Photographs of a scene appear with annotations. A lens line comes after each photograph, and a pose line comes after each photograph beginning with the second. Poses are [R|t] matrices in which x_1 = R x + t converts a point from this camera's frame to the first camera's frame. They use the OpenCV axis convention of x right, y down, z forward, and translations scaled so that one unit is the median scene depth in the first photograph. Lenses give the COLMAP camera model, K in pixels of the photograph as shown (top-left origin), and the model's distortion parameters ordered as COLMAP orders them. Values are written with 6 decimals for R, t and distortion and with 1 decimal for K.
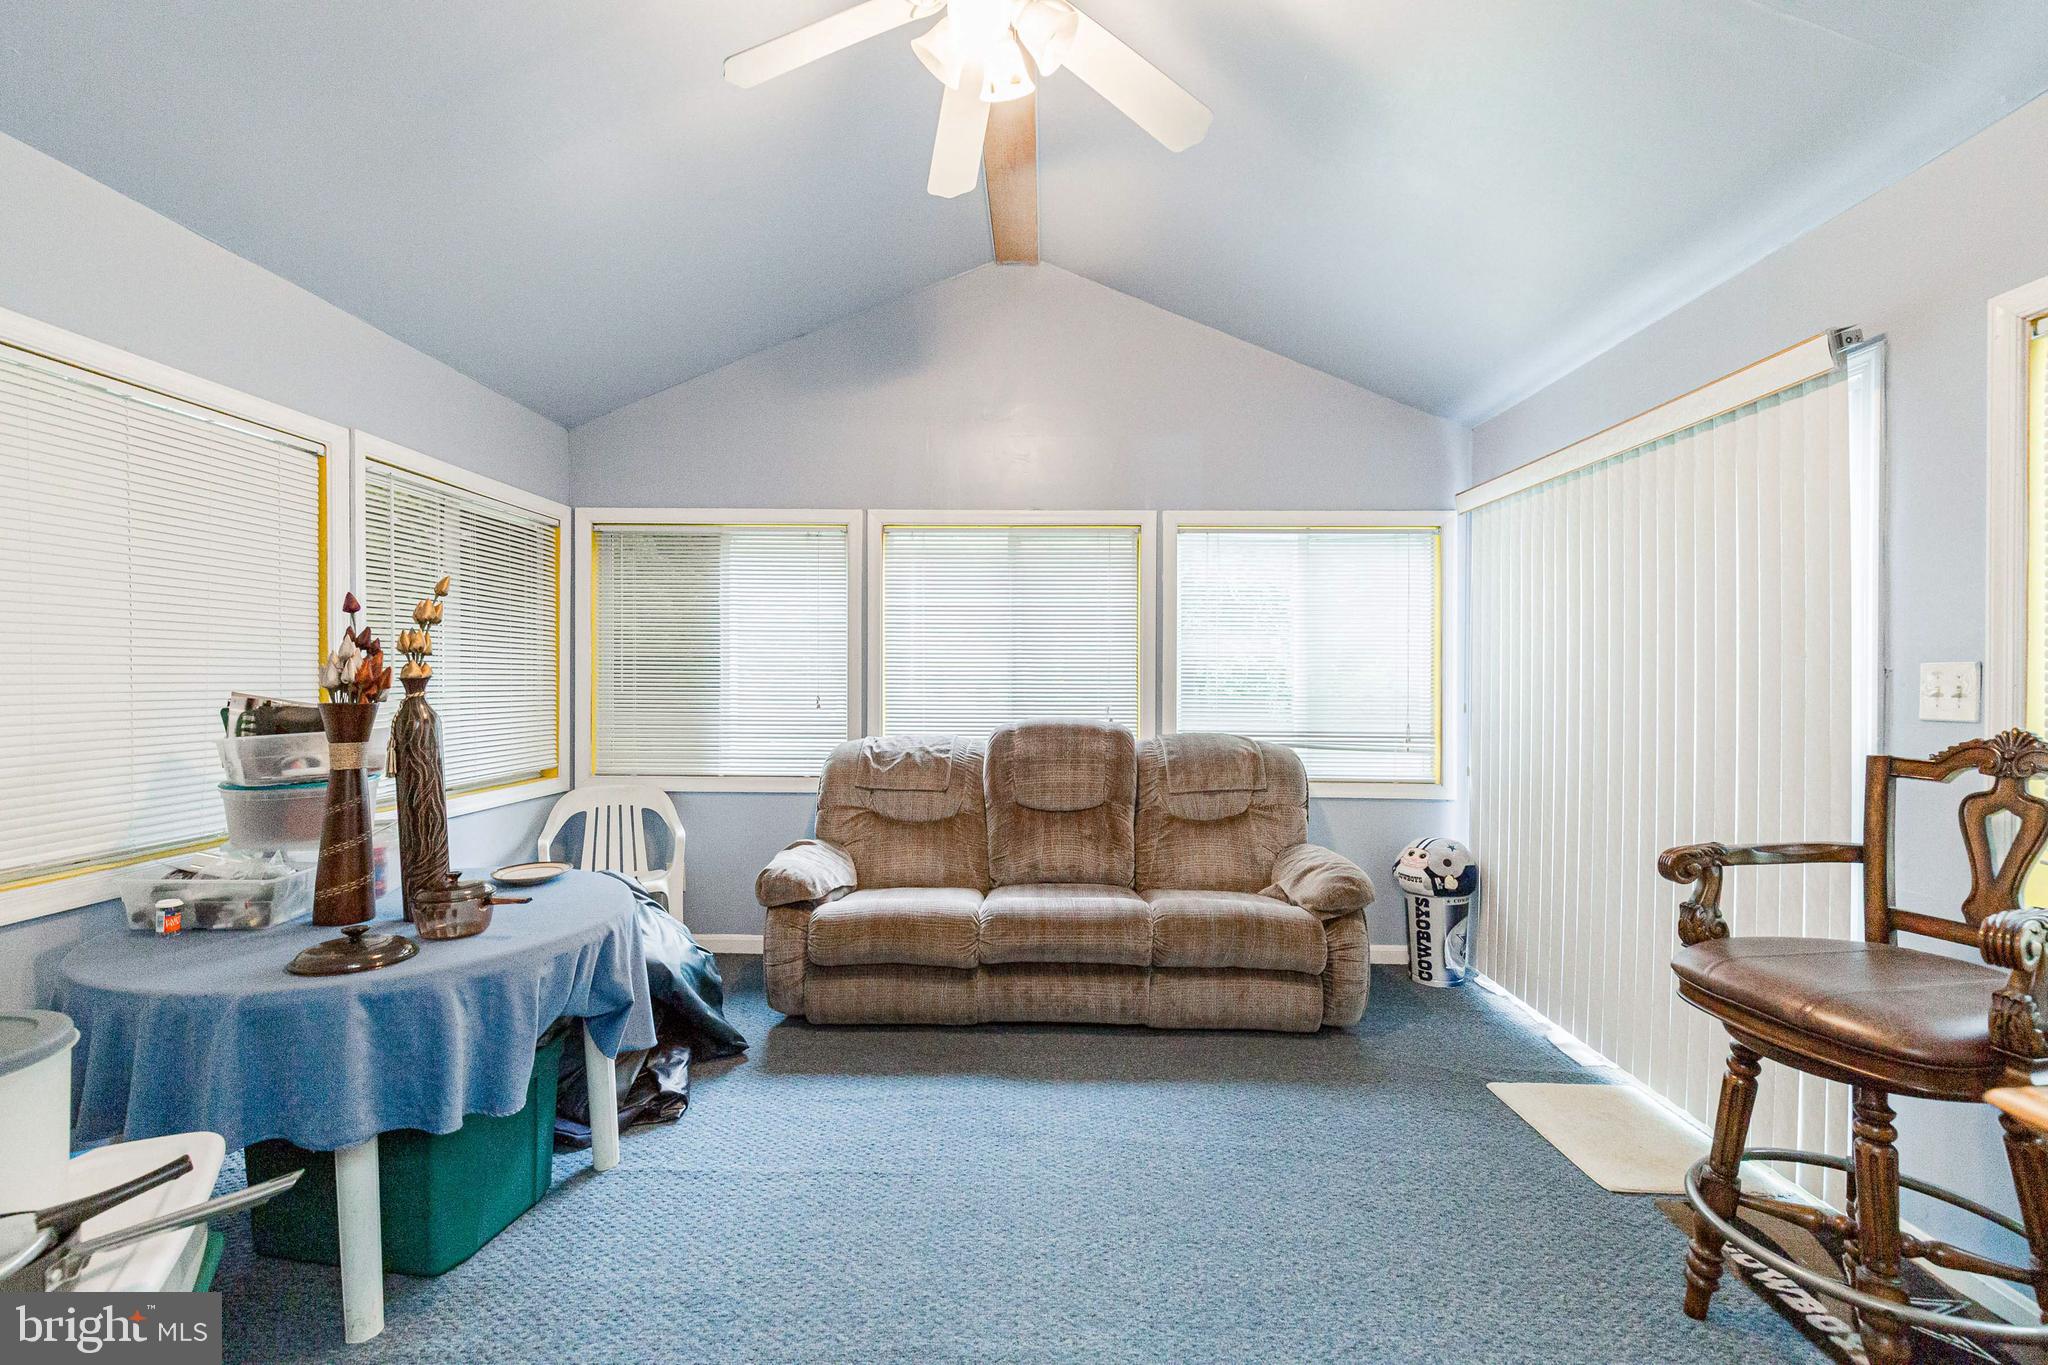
lens RADIAL K [[937.2, 0, 1024.0], [0, 937.2, 682.5], [0, 0, 1]] dist [0.000661, -0.000376]
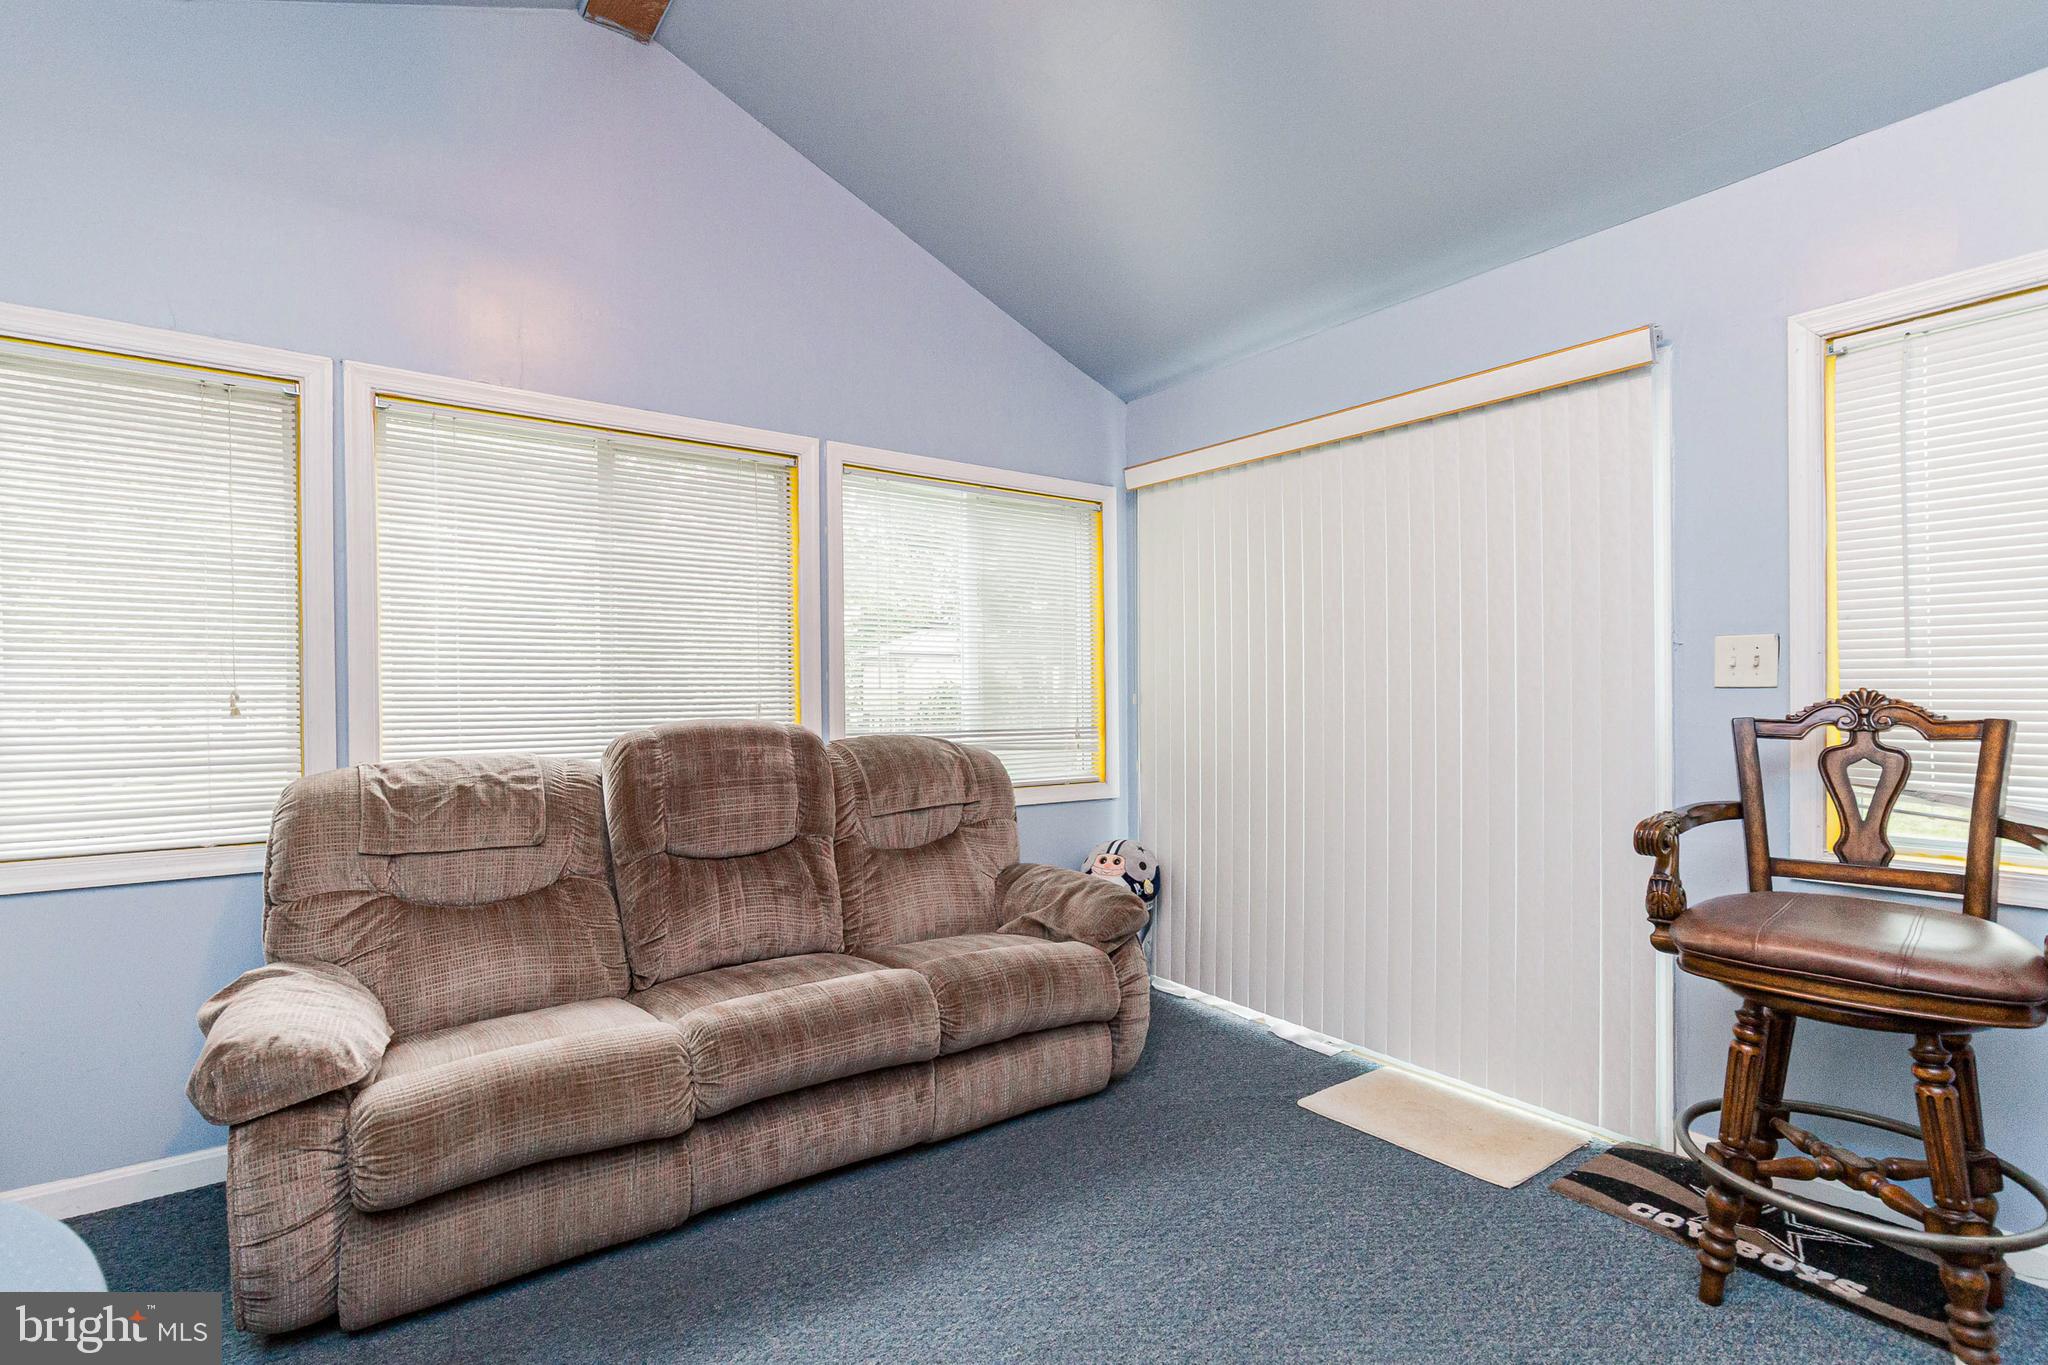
lens RADIAL K [[979.0, 0, 1022.0], [0, 979.0, 692.8], [0, 0, 1]] dist [0.002322, 0.000250]
pose [[0.792219, -0.009510, 0.610163, -0.229730], [0.009741, 0.999948, 0.002938, 0.019202], [-0.610159, 0.003616, 0.792270, 0.316879]]
